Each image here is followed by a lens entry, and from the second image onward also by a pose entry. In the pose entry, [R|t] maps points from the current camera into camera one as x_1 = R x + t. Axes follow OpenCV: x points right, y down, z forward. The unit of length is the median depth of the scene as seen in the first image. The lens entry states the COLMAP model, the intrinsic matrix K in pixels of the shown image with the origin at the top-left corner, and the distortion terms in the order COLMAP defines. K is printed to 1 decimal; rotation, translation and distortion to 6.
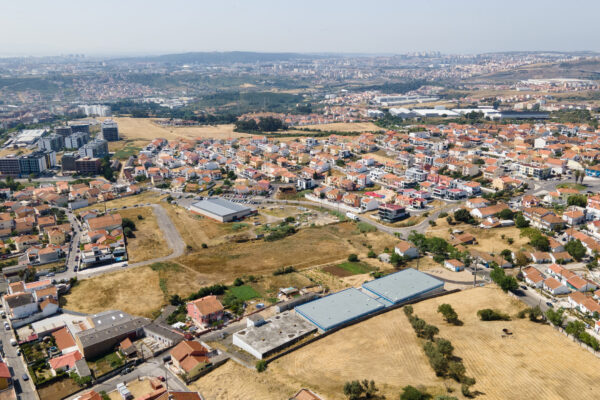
lens RADIAL K [[521.4, 0, 301.1], [0, 521.4, 201.5], [0, 0, 1]] dist [0.024935, 0.034873]
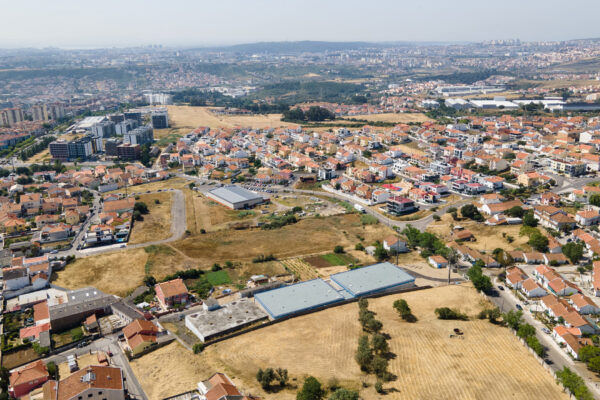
lens RADIAL K [[521.4, 0, 300.3], [0, 521.4, 200.9], [0, 0, 1]] dist [0.024935, 0.034873]
pose [[0.990781, 0.034370, -0.131044, 0.102912], [-0.032012, 0.999286, 0.020059, -0.001264], [0.131640, -0.015679, 0.991174, 0.003674]]
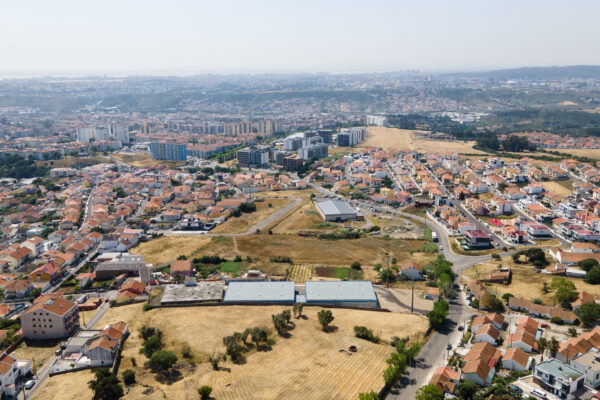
lens RADIAL K [[521.4, 0, 298.8], [0, 521.4, 198.7], [0, 0, 1]] dist [0.024935, 0.034873]
pose [[0.813855, 0.142495, -0.563325, 0.382029], [-0.160645, 0.986856, 0.017539, -0.014902], [0.558420, 0.076222, 0.826049, 0.049297]]
